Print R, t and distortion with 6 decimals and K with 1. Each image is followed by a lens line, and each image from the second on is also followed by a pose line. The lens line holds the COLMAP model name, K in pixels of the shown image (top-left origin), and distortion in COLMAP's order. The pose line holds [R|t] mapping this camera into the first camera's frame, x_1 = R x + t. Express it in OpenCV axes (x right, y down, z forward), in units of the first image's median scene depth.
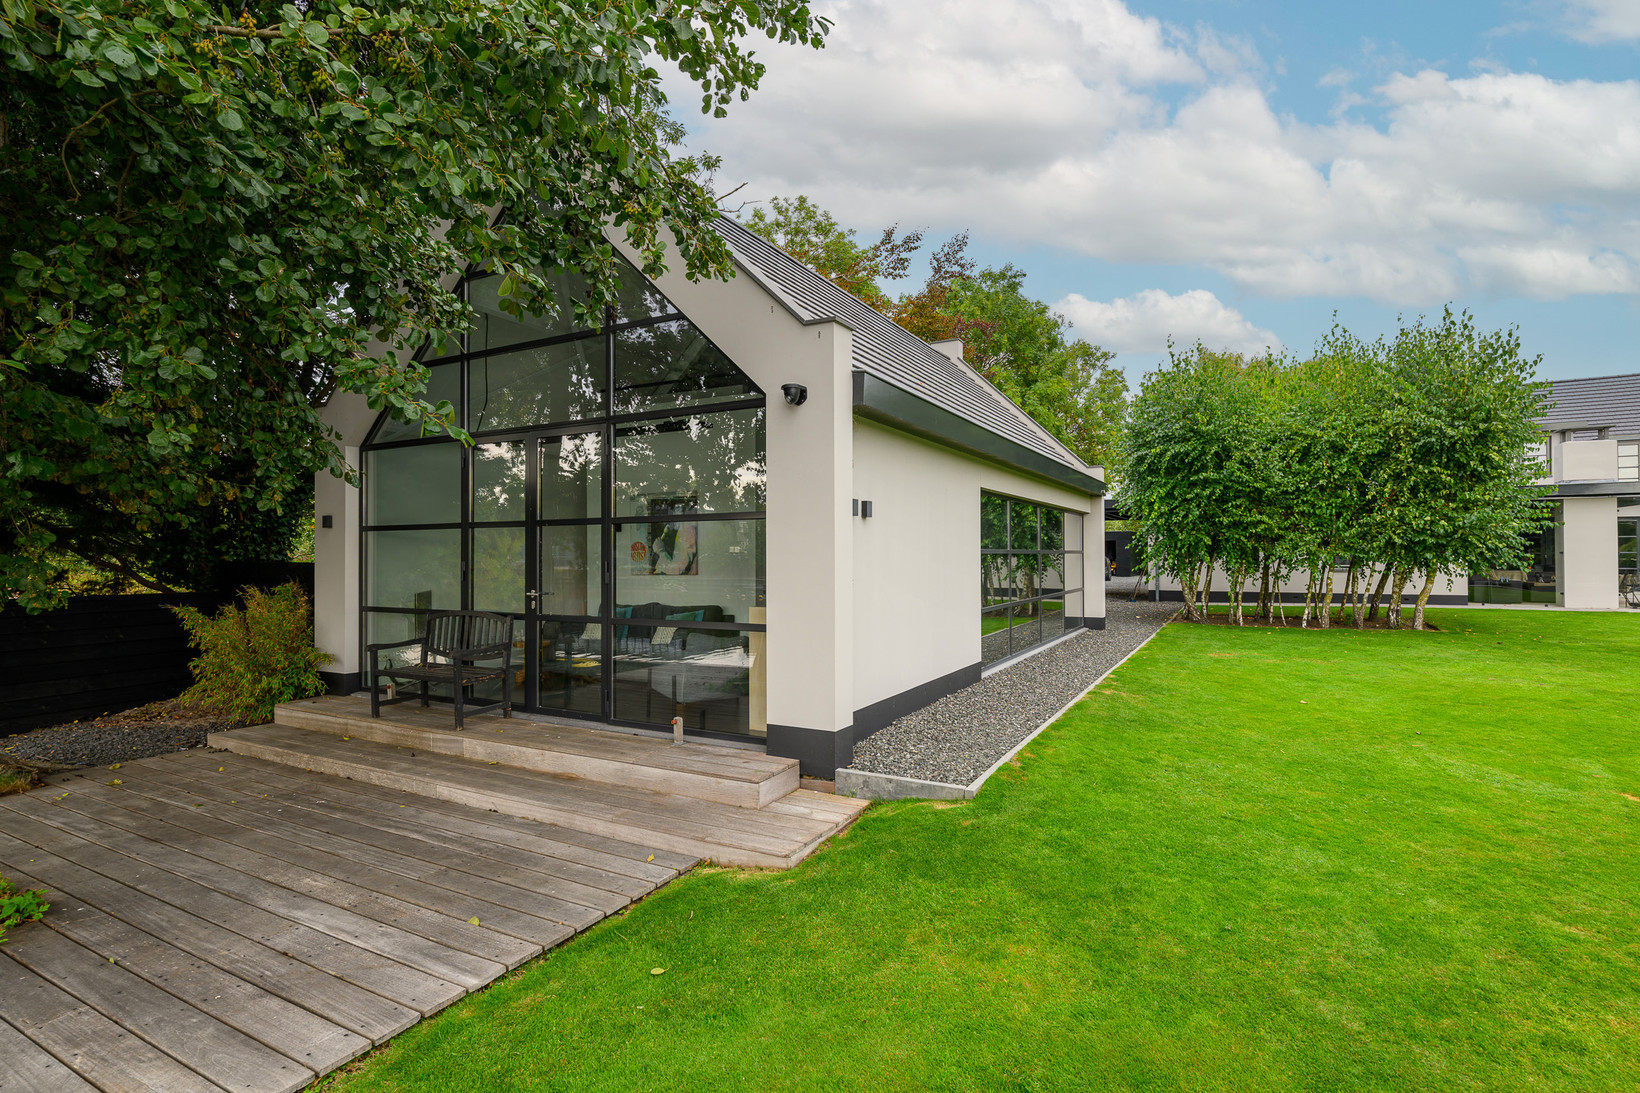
lens RADIAL K [[799.7, 0, 830.6], [0, 799.7, 545.4], [0, 0, 1]] dist [-0.002039, 0.000649]
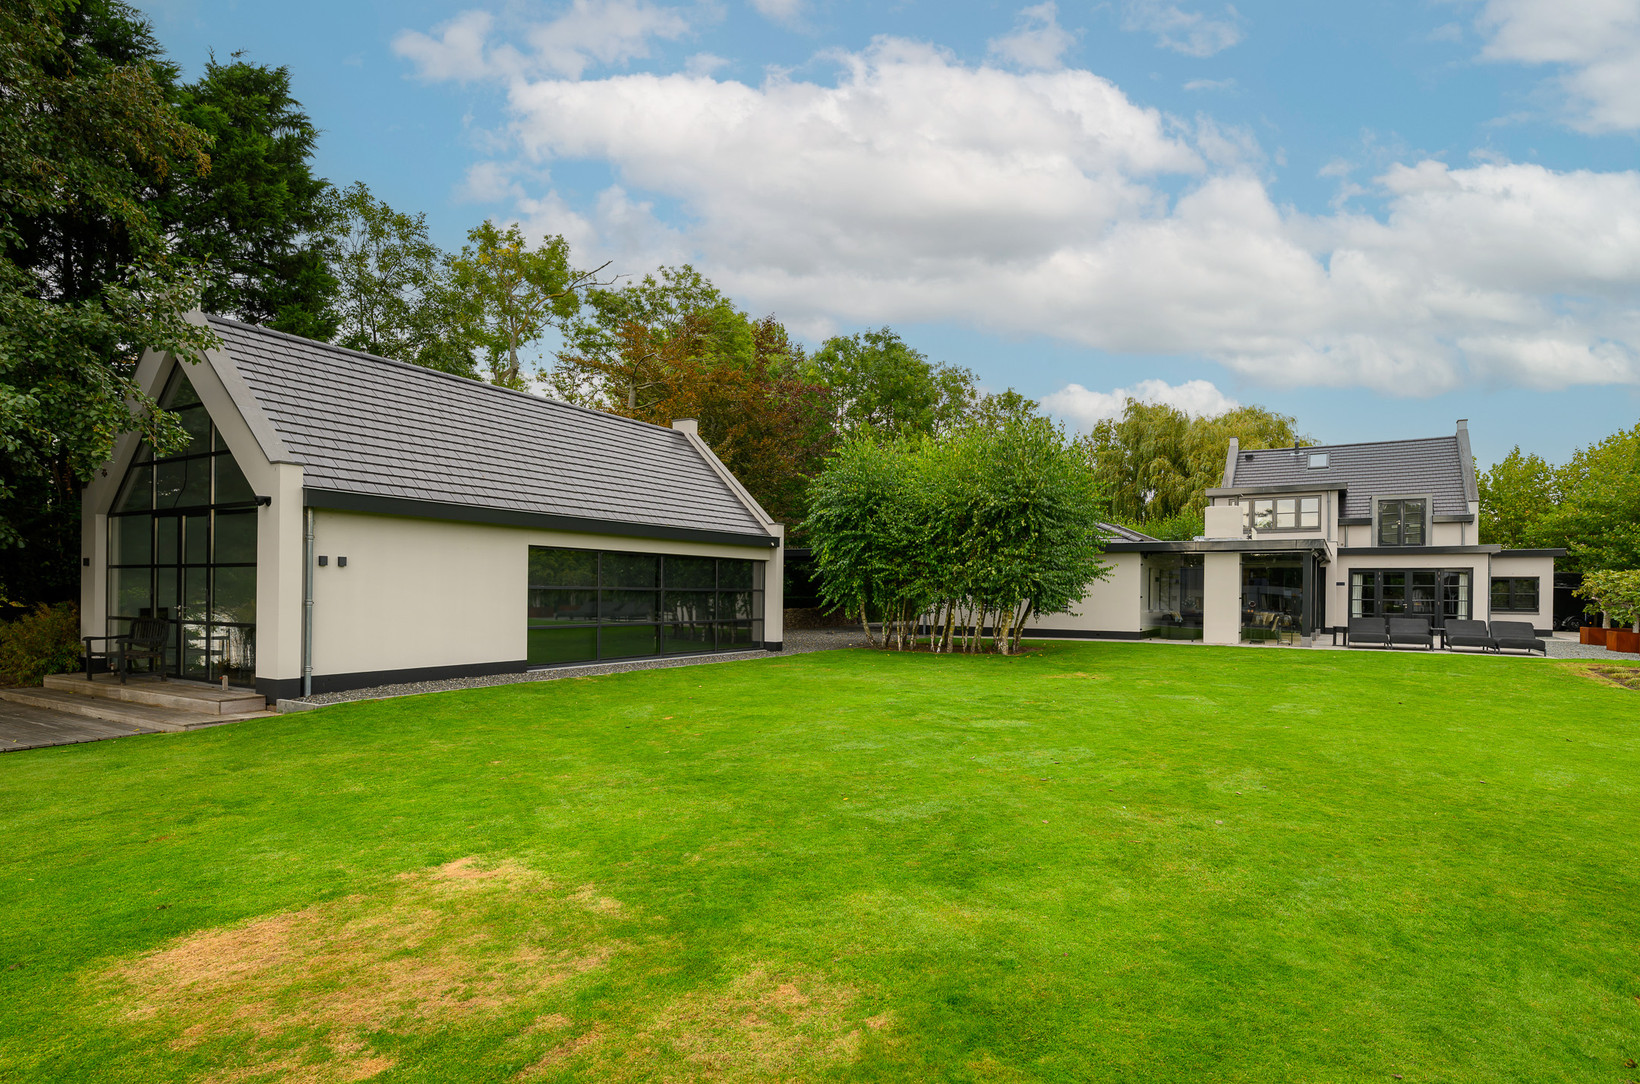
lens RADIAL K [[842.7, 0, 872.1], [0, 842.7, 594.7], [0, 0, 1]] dist [-0.002232, 0.000889]
pose [[0.999826, 0.015583, -0.010216, 0.851823], [-0.015442, 0.999786, 0.013756, -0.010787], [0.010428, -0.013596, 0.999853, -0.582801]]
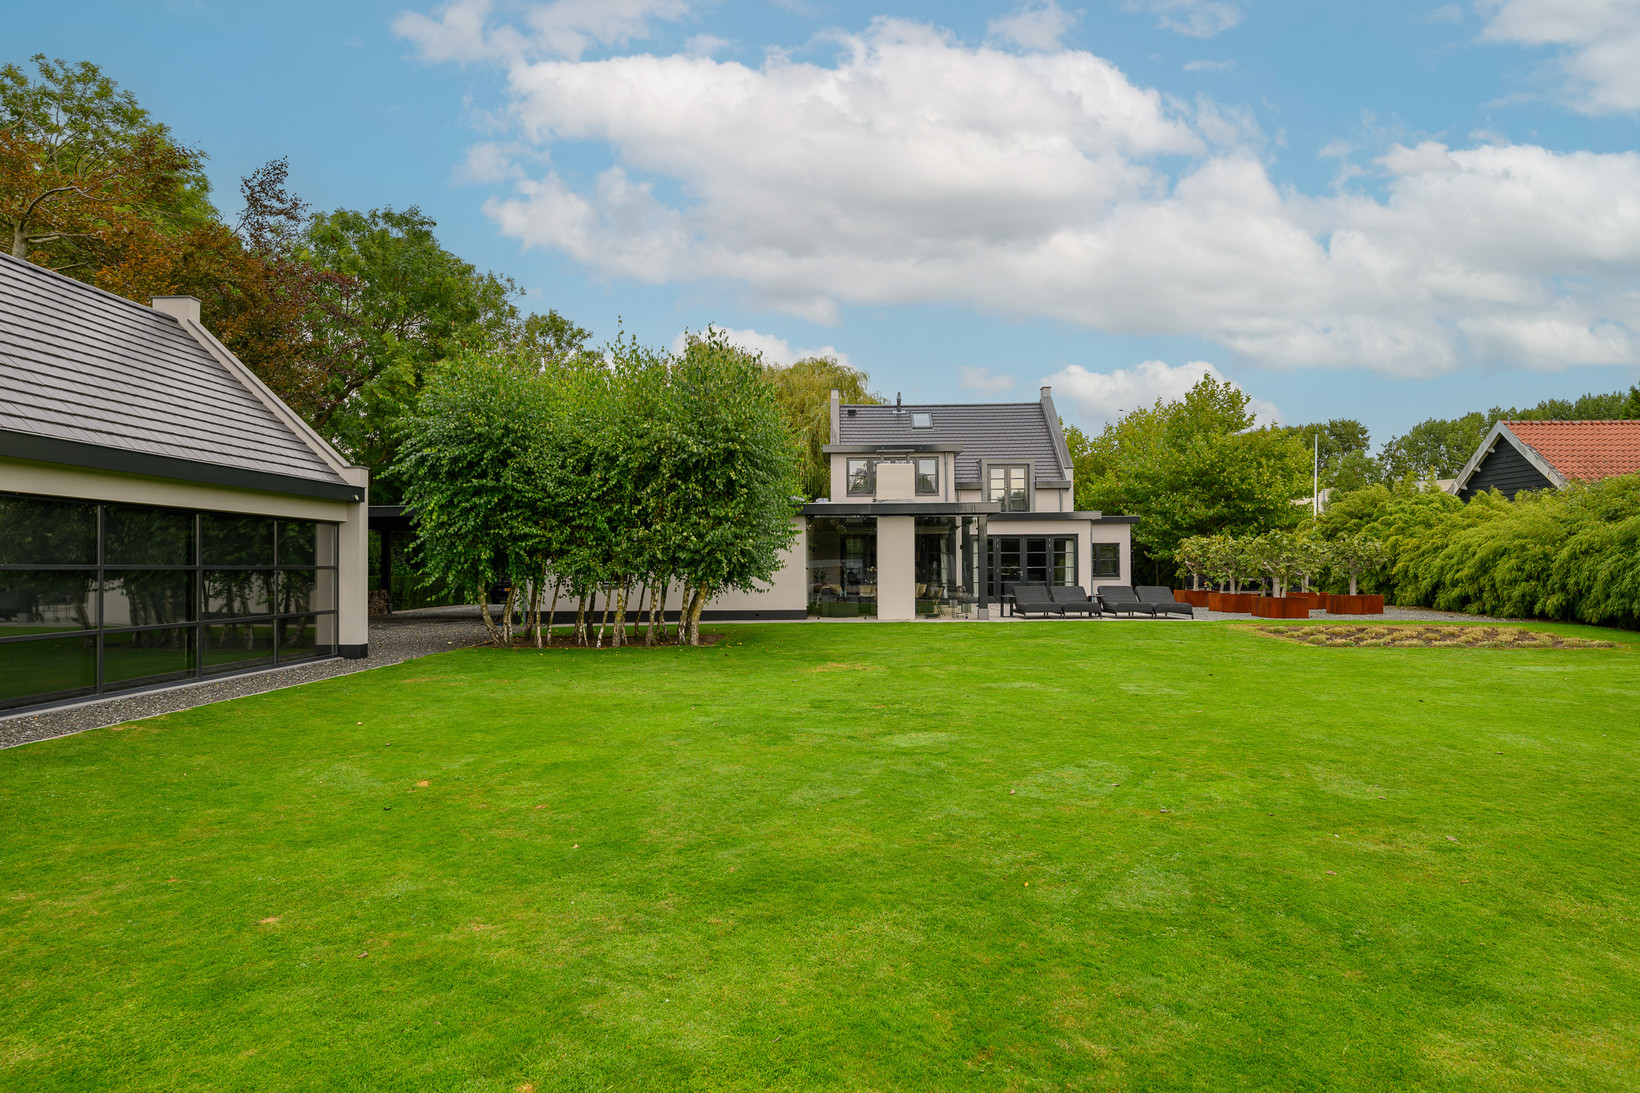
lens RADIAL K [[1003.0, 0, 831.7], [0, 1003.0, 554.8], [0, 0, 1]] dist [-0.001332, -0.003882]
pose [[0.883716, 0.005765, 0.467987, 0.478011], [-0.003987, 0.999981, -0.004789, -0.003693], [-0.468006, 0.002367, 0.883722, -0.306307]]
